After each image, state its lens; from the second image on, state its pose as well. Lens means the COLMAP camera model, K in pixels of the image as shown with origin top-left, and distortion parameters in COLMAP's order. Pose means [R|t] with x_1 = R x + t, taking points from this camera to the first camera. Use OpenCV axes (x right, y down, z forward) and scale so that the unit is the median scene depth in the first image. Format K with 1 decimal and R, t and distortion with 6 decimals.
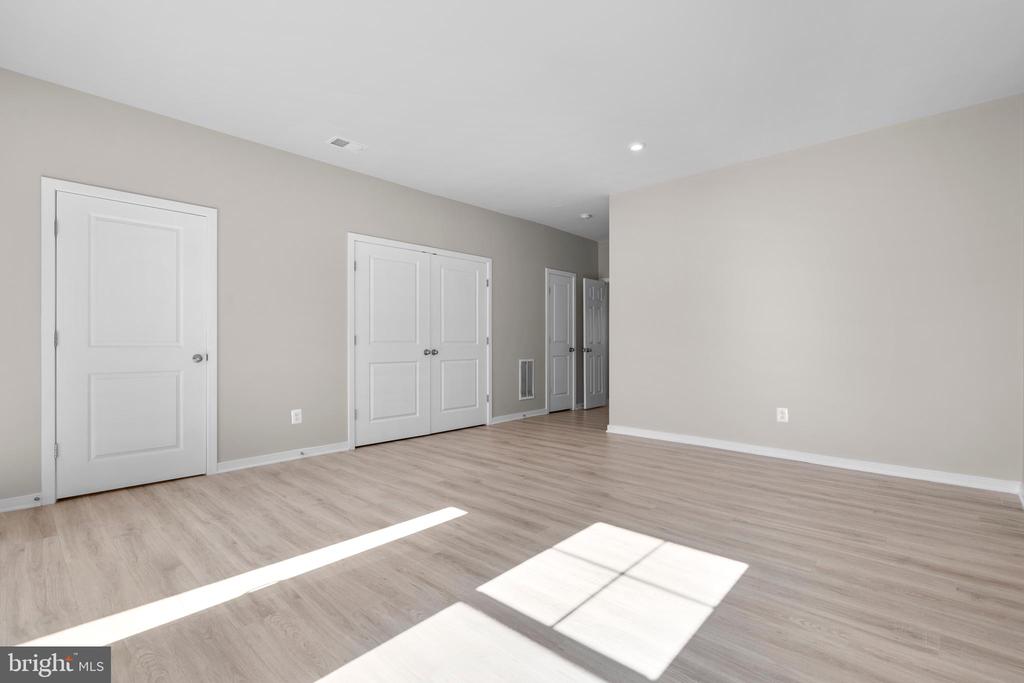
lens RADIAL K [[468.9, 0, 509.7], [0, 468.9, 341.7], [0, 0, 1]] dist [-0.002563, -0.000130]
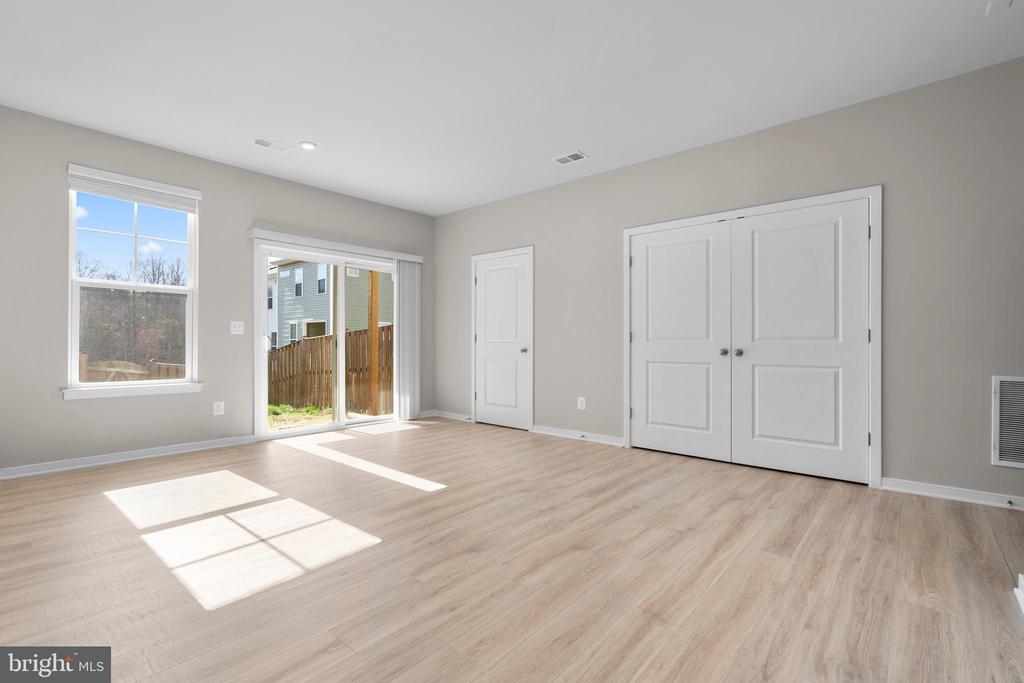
lens RADIAL K [[468.9, 0, 509.7], [0, 468.9, 341.7], [0, 0, 1]] dist [-0.002563, -0.000130]
pose [[0.030611, 0.000554, -0.999531, 0.780264], [0.000936, 0.999999, 0.000583, 0.006655], [0.999531, -0.000953, 0.030610, 0.874860]]
